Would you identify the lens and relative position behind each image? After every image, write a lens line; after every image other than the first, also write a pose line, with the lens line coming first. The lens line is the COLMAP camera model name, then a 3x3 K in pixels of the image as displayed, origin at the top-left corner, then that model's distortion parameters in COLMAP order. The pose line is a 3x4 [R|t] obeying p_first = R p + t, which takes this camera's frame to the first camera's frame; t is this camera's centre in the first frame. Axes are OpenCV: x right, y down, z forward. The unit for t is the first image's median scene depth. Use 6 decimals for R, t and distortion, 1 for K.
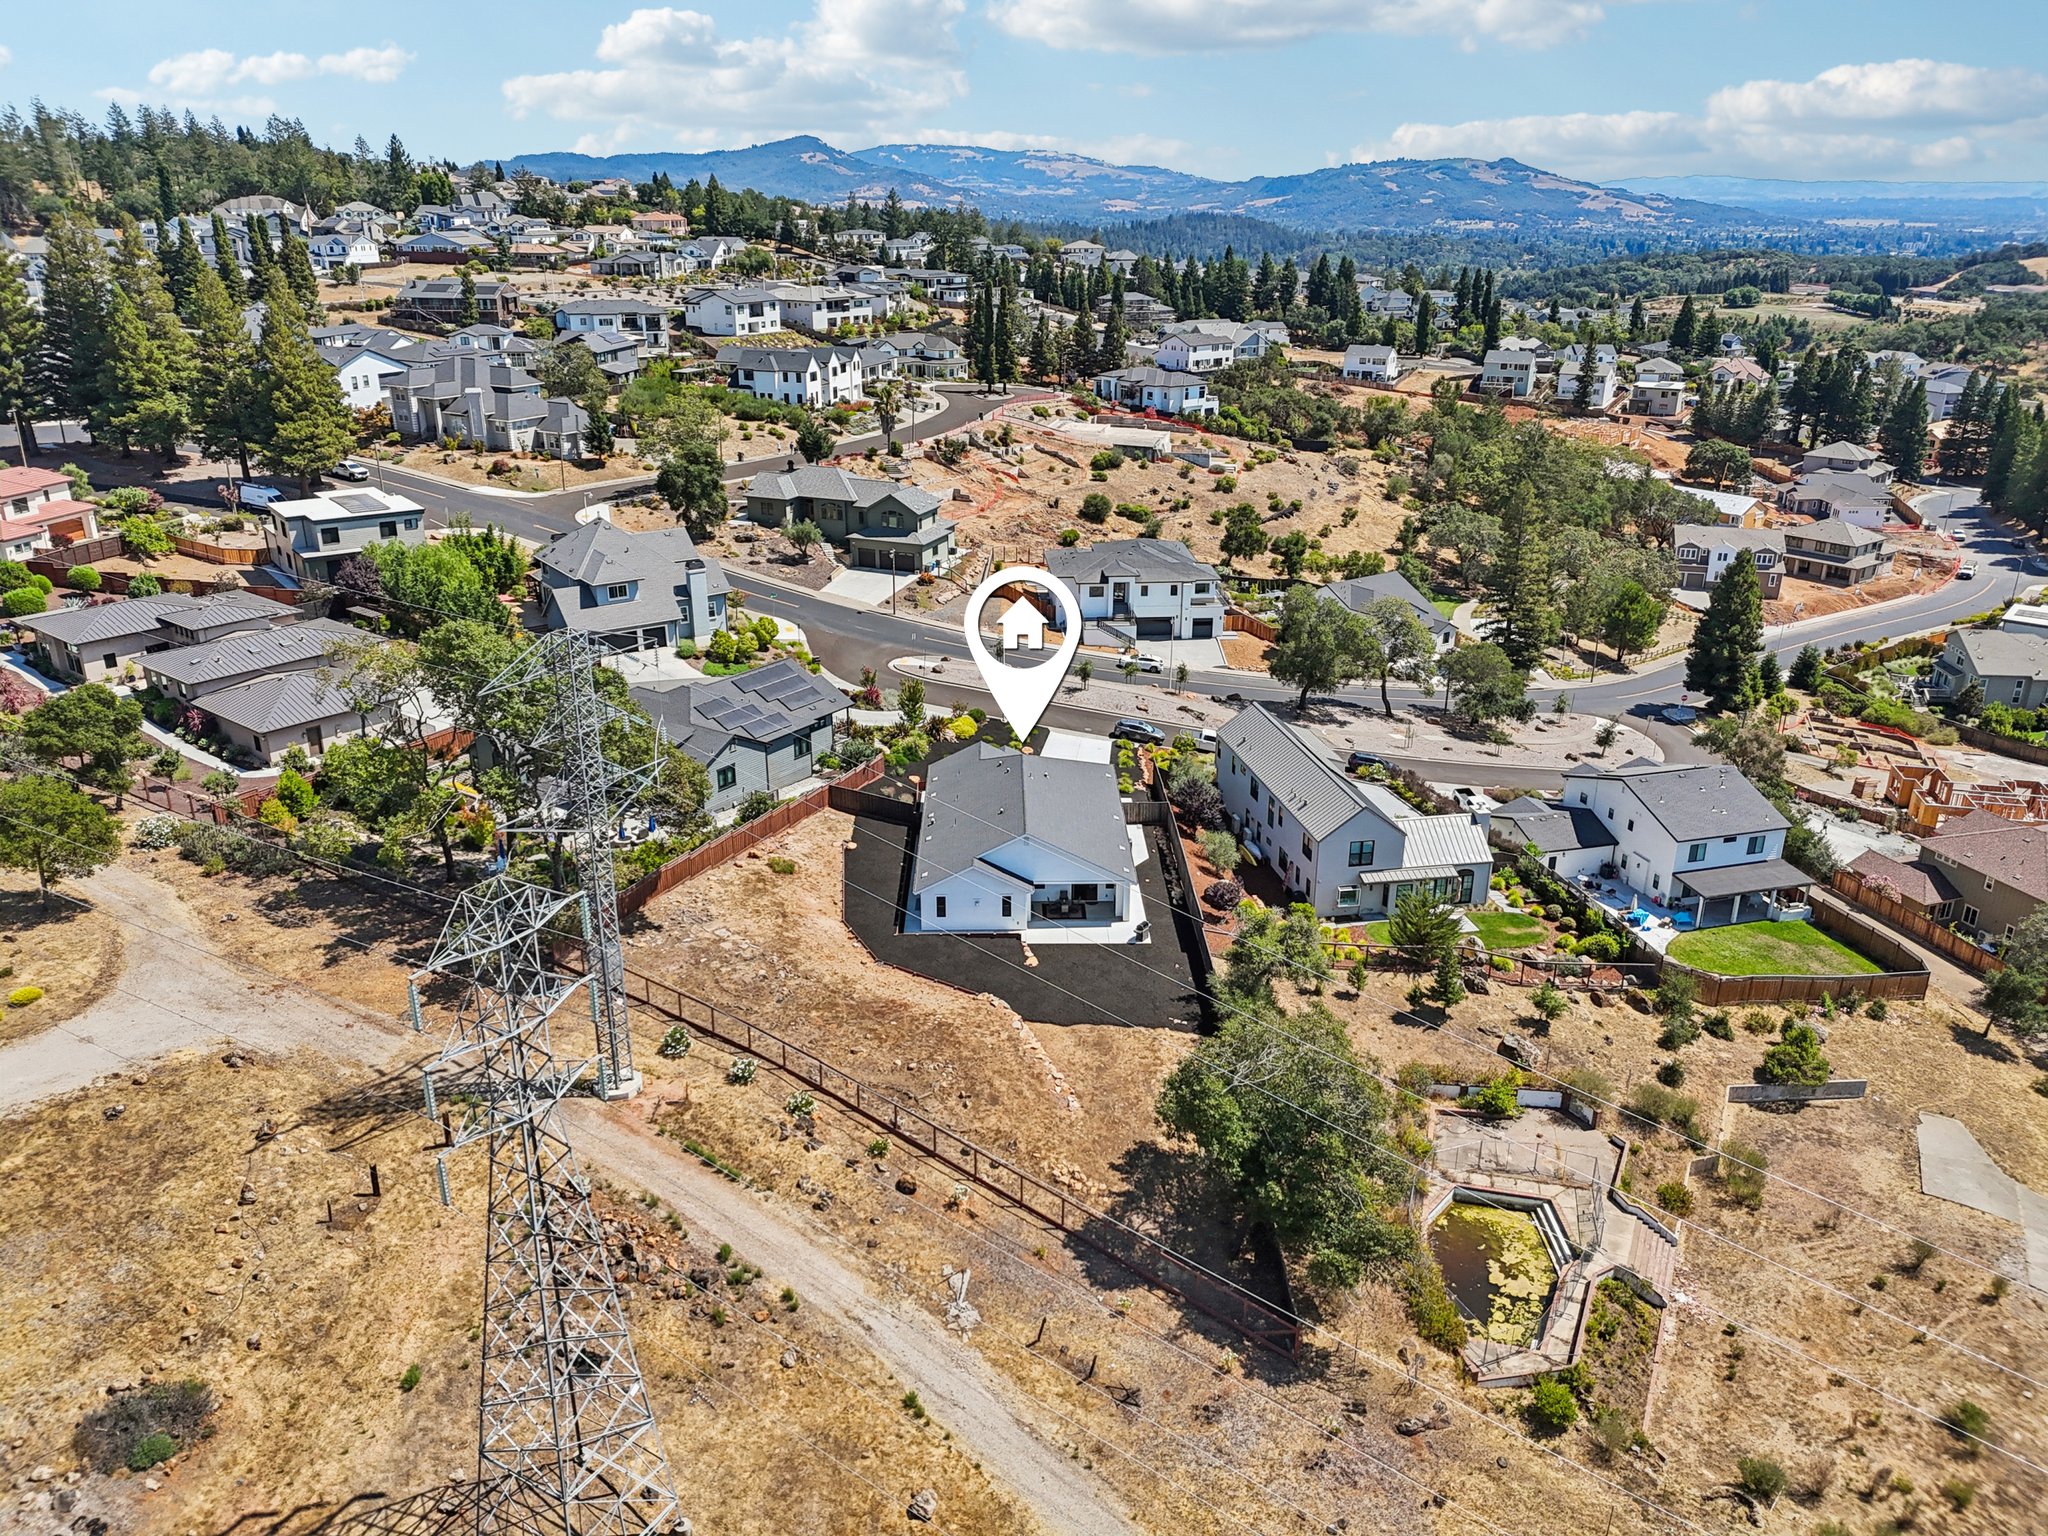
lens RADIAL K [[1503.9, 0, 1024.8], [0, 1503.9, 774.3], [0, 0, 1]] dist [0.072171, -0.070606]
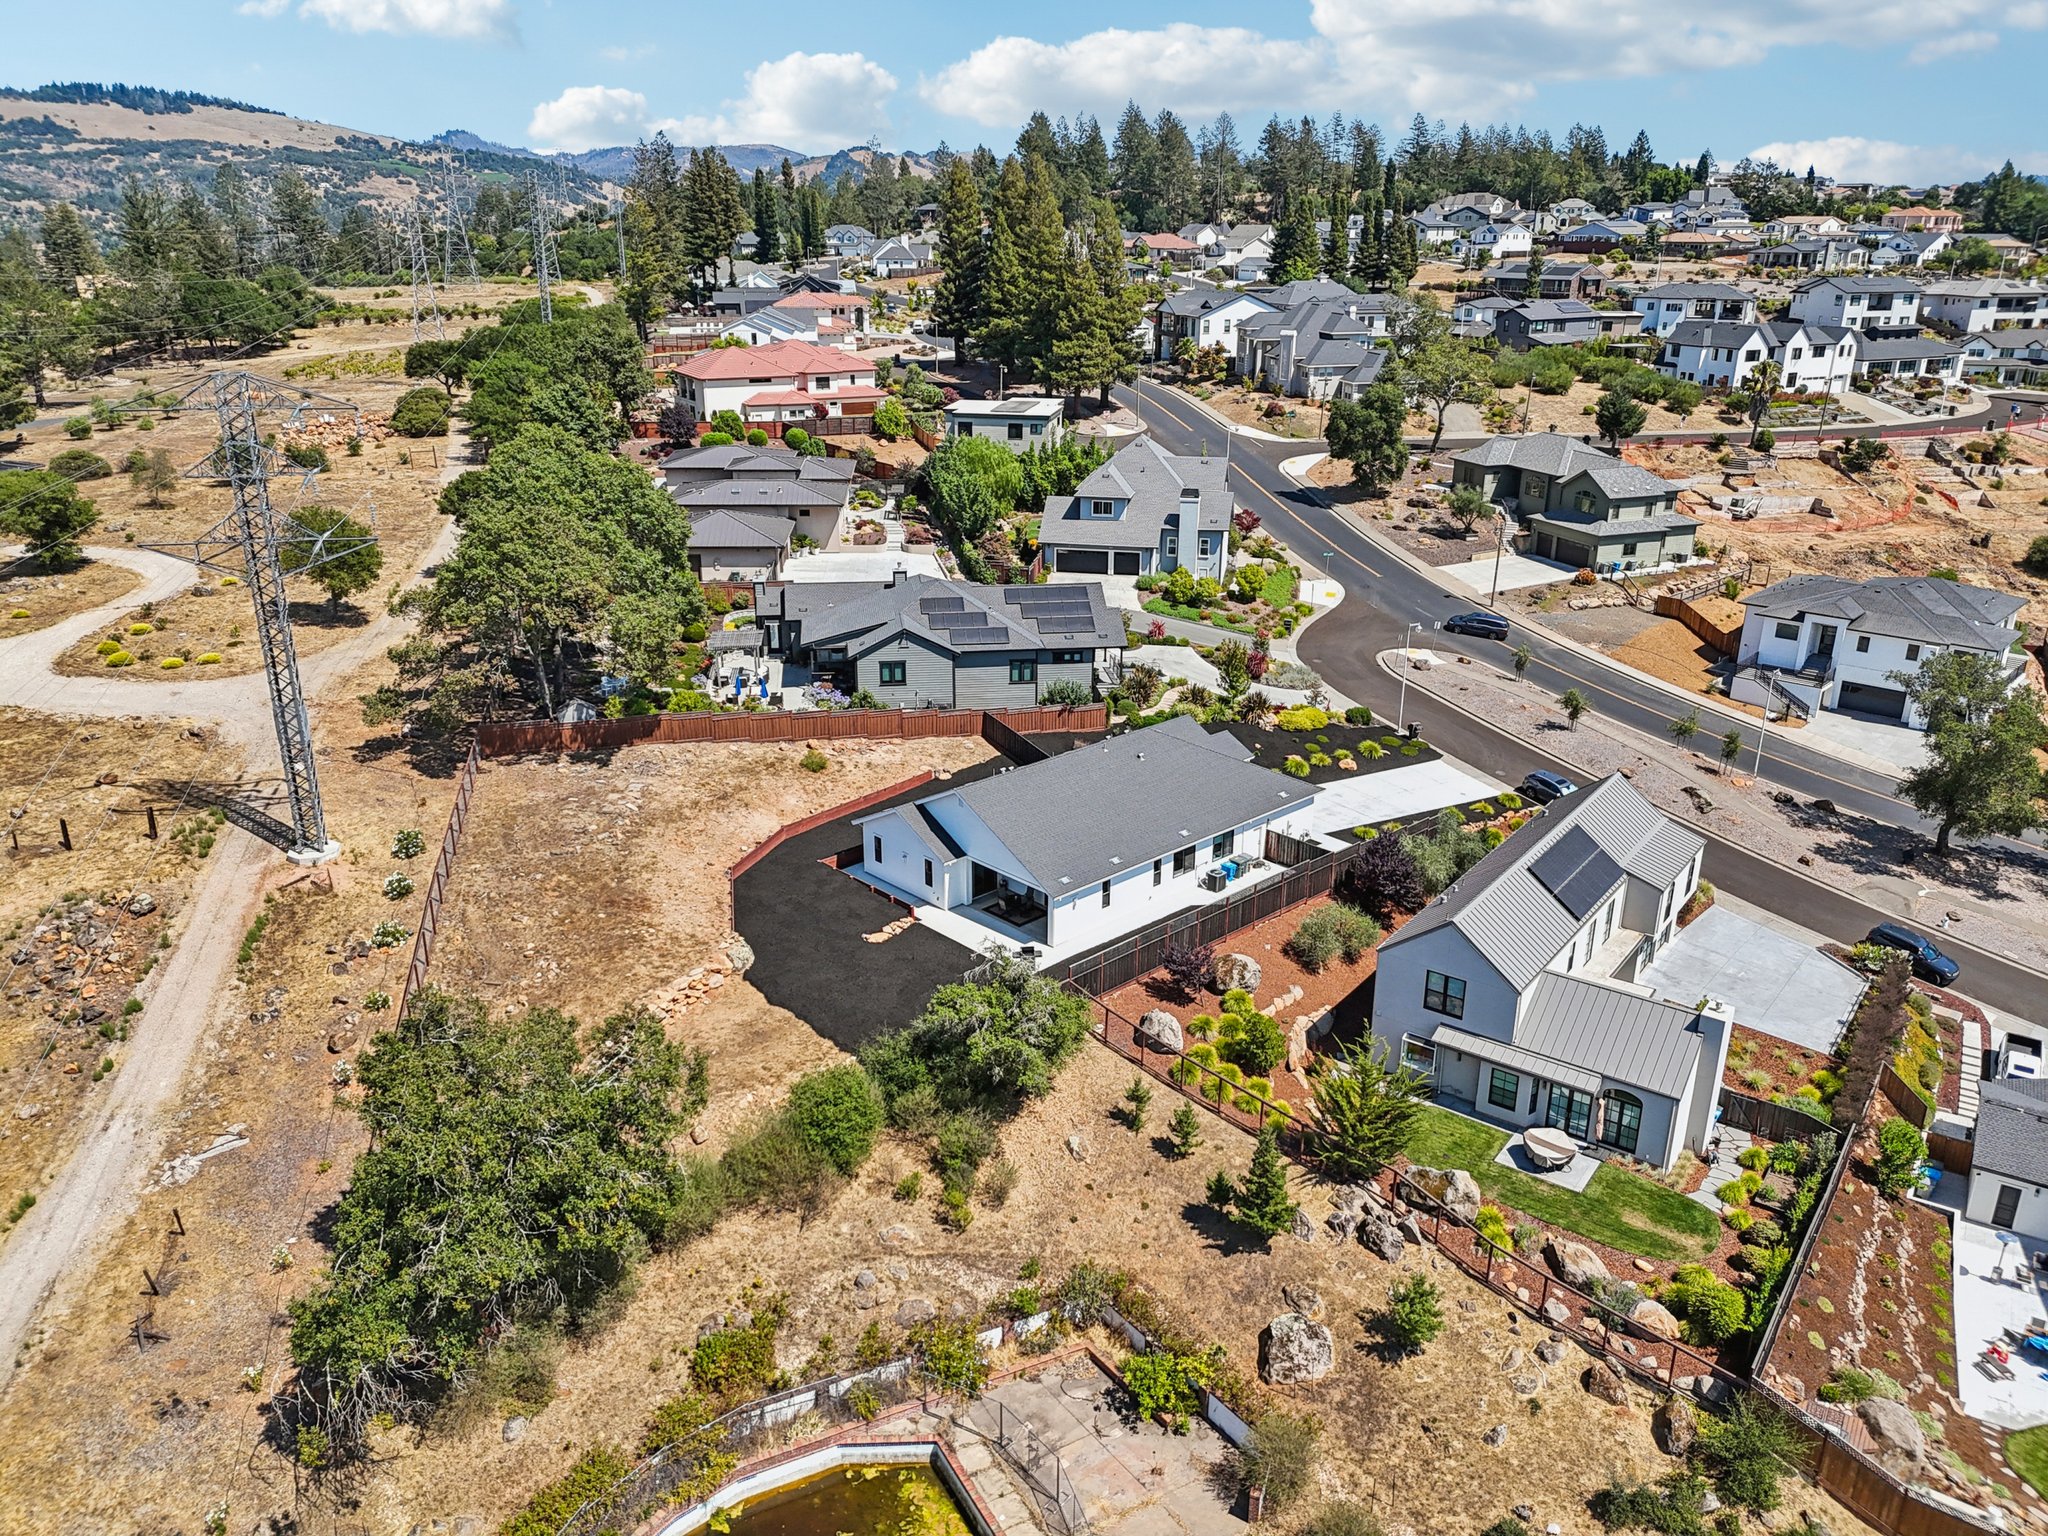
lens RADIAL K [[1503.9, 0, 1023.3], [0, 1503.9, 765.8], [0, 0, 1]] dist [0.072171, -0.070606]
pose [[0.672895, 0.252047, -0.695474, 0.378309], [-0.268546, 0.959256, 0.087816, -0.033812], [0.689271, 0.127676, 0.713165, 0.304751]]
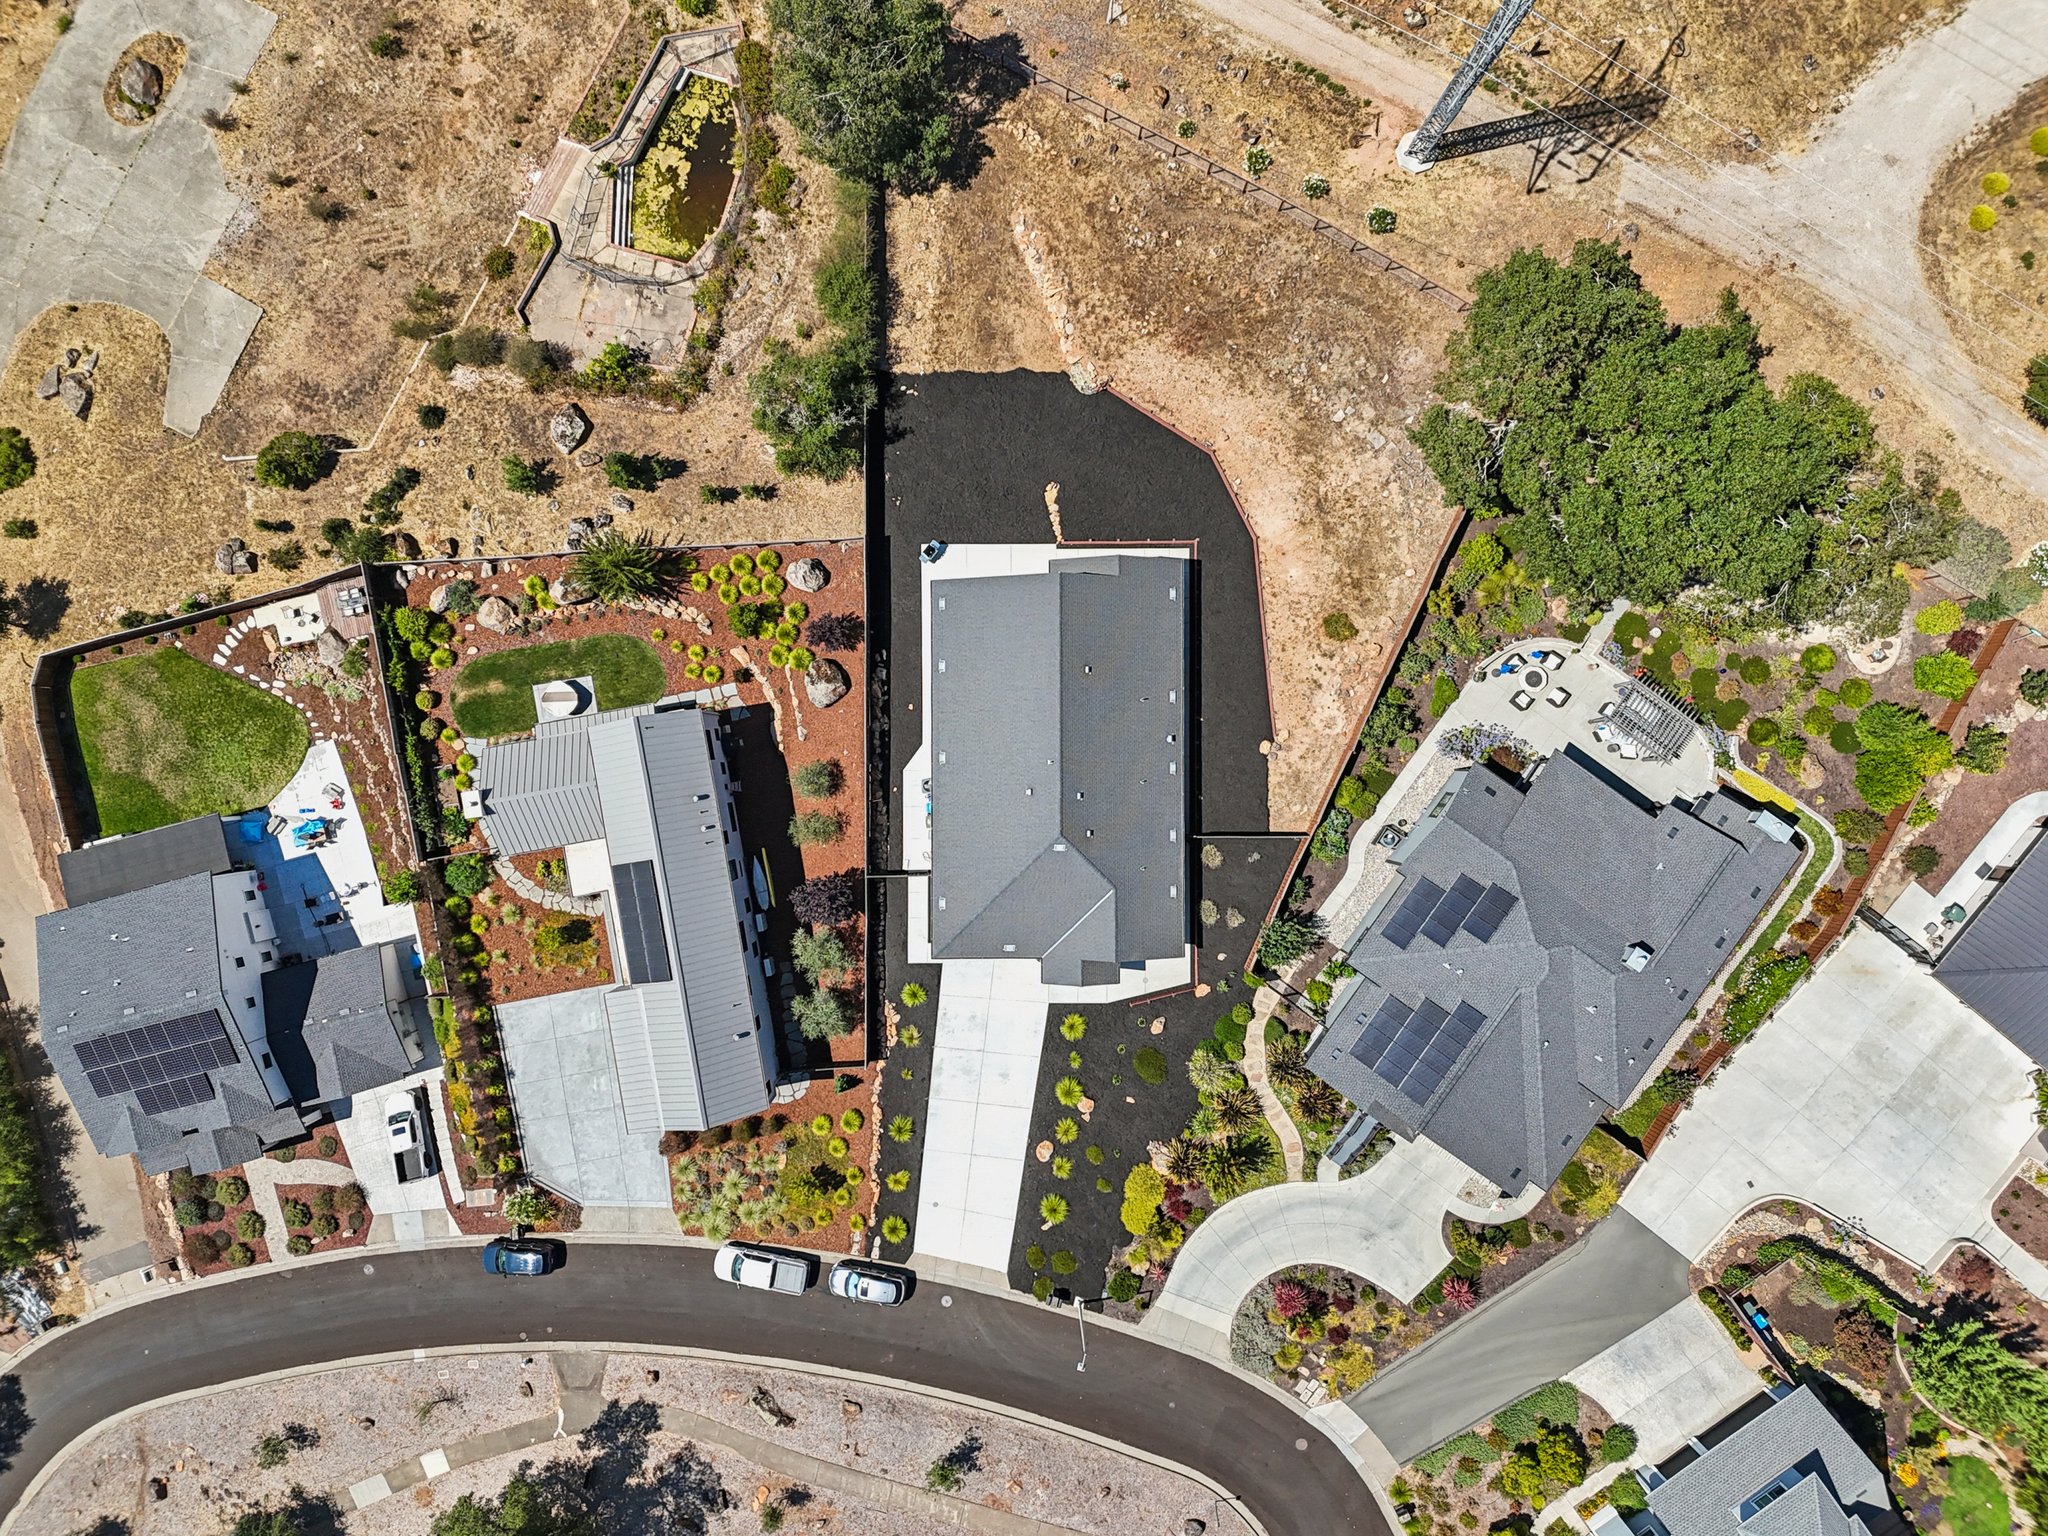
lens RADIAL K [[1503.9, 0, 1043.0], [0, 1503.9, 765.5], [0, 0, 1]] dist [0.072171, -0.070606]
pose [[-0.999623, -0.014909, -0.023037, 0.019091], [-0.016281, -0.353550, 0.935274, -0.534046], [-0.022089, 0.935297, 0.353174, 0.529189]]
